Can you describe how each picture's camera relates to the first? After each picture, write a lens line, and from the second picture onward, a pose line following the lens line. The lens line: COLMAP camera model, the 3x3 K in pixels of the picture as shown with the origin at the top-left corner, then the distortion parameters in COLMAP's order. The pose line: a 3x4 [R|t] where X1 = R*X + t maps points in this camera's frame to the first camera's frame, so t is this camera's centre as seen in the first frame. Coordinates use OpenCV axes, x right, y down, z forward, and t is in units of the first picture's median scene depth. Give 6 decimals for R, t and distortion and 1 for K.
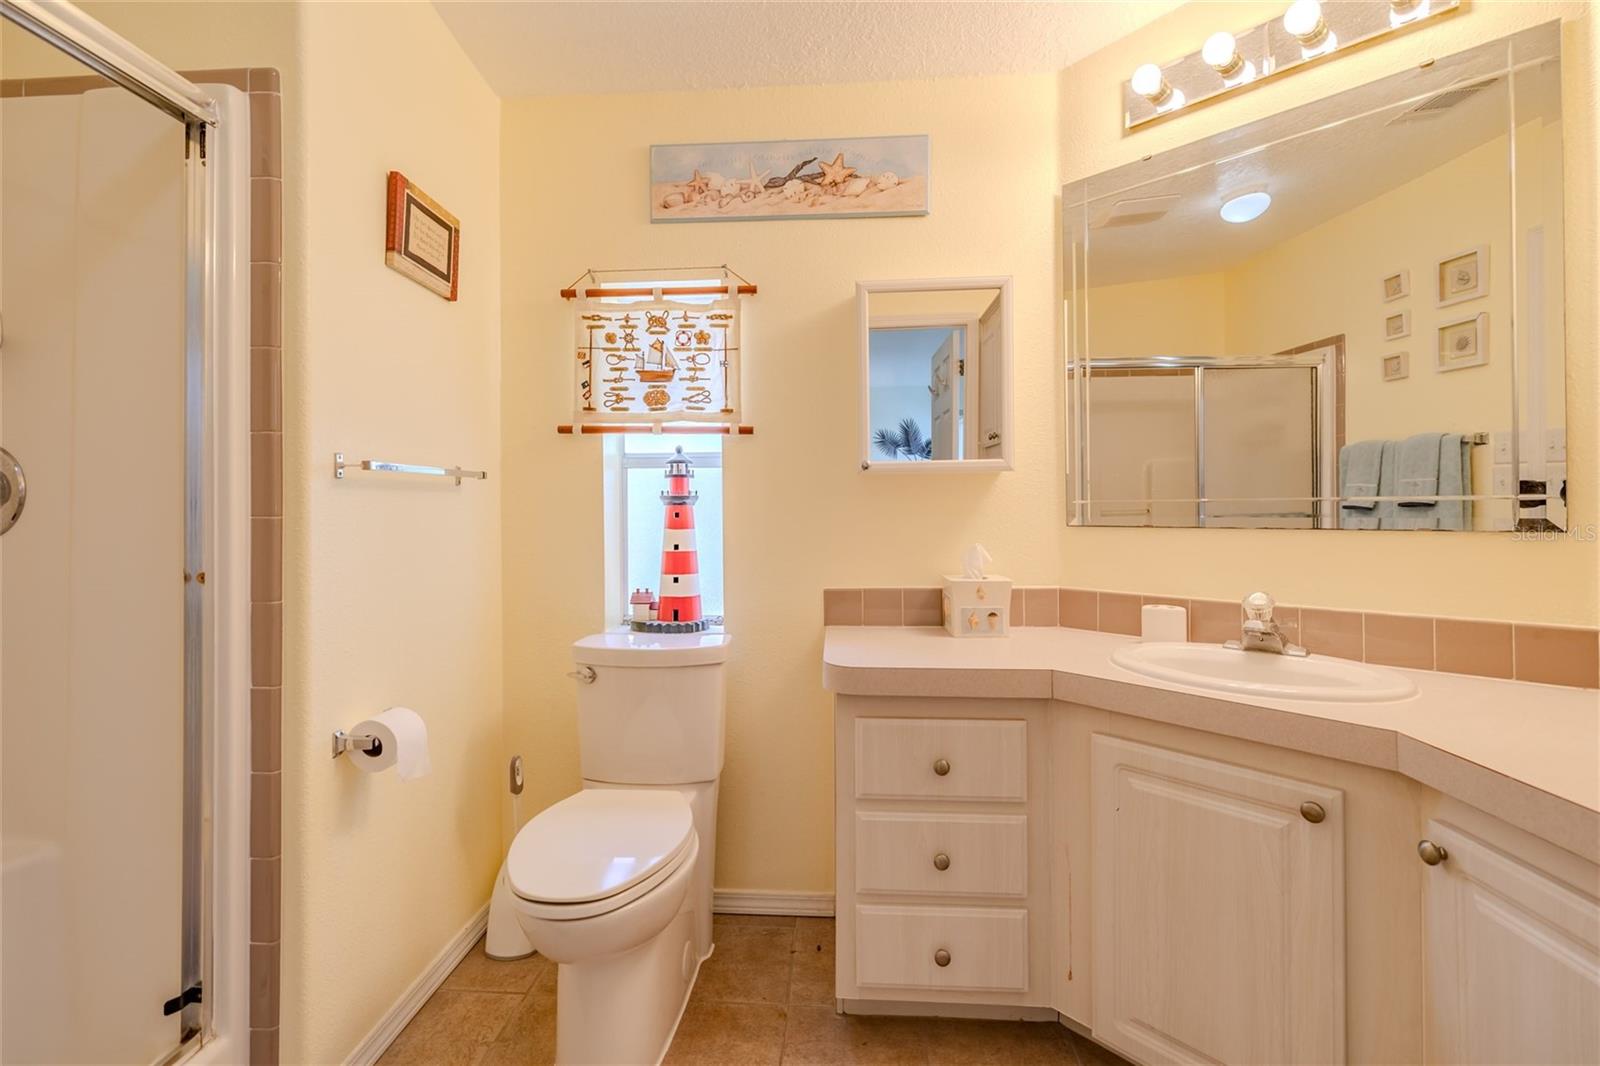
lens RADIAL K [[677.4, 0, 797.8], [0, 677.4, 518.1], [0, 0, 1]] dist [0.003264, 0.000736]
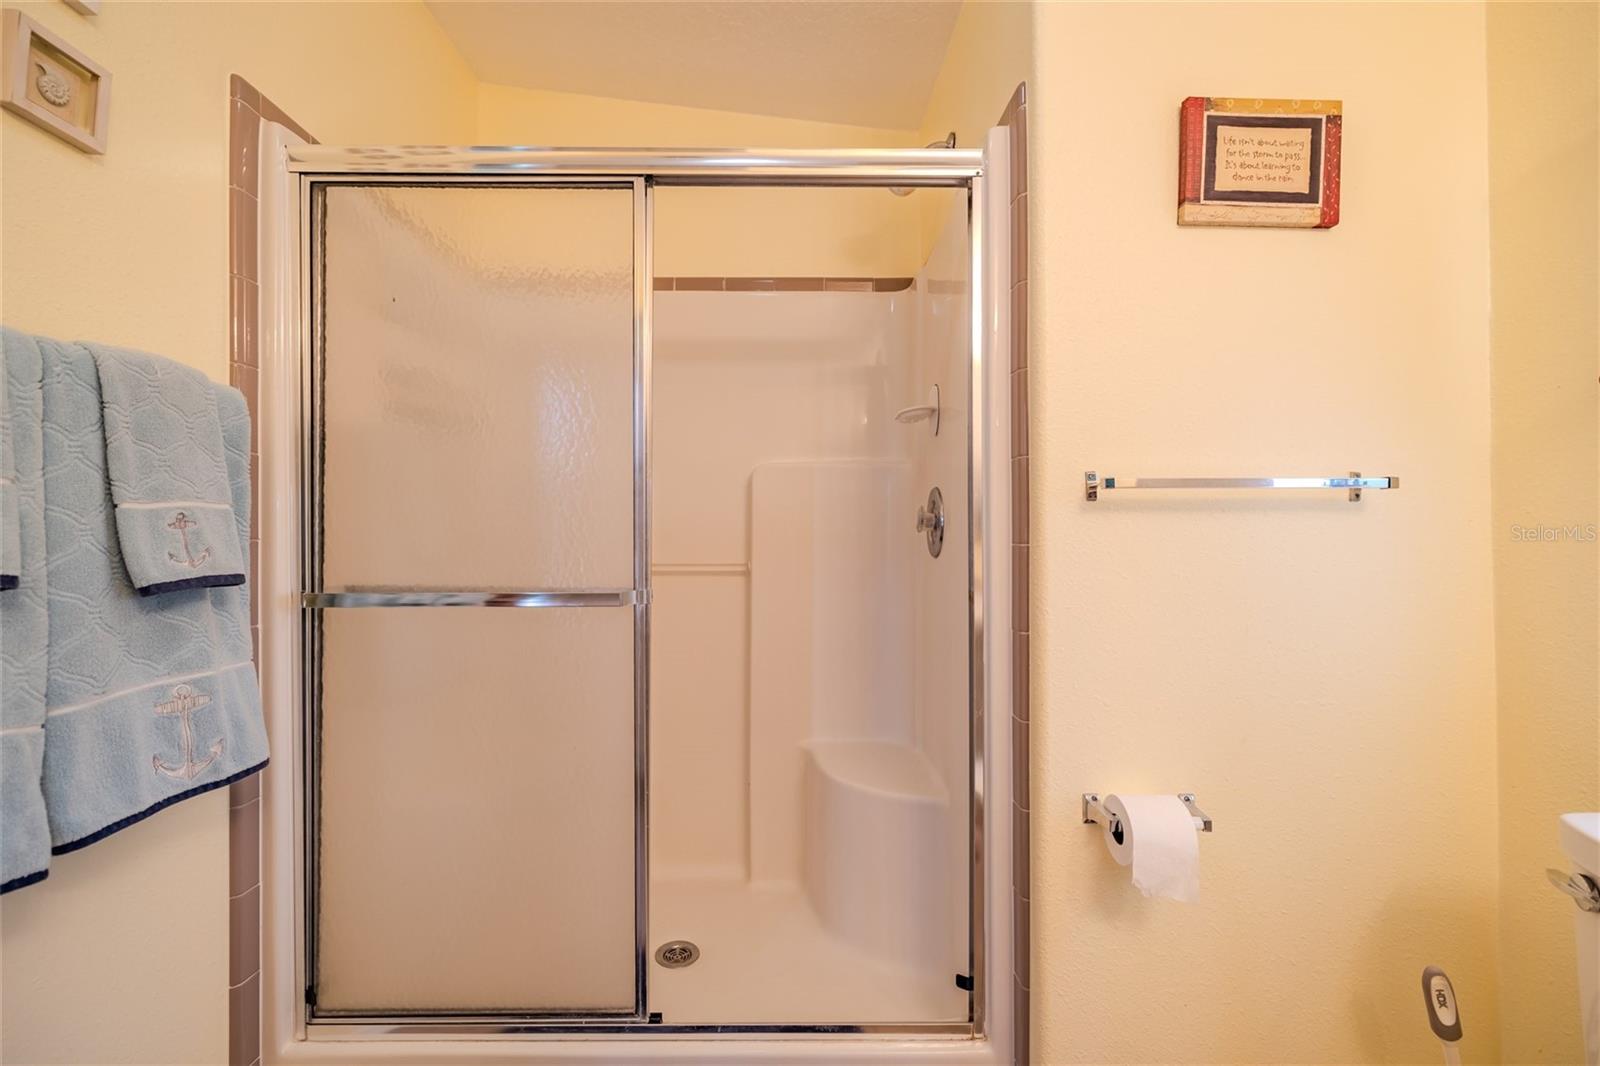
lens RADIAL K [[677.4, 0, 800.5], [0, 677.4, 541.6], [0, 0, 1]] dist [0.003264, 0.000736]
pose [[0.087352, -0.000411, -0.996177, 0.121954], [-0.016044, 0.999870, -0.001819, 0.000823], [0.996048, 0.016141, 0.087334, 0.450928]]
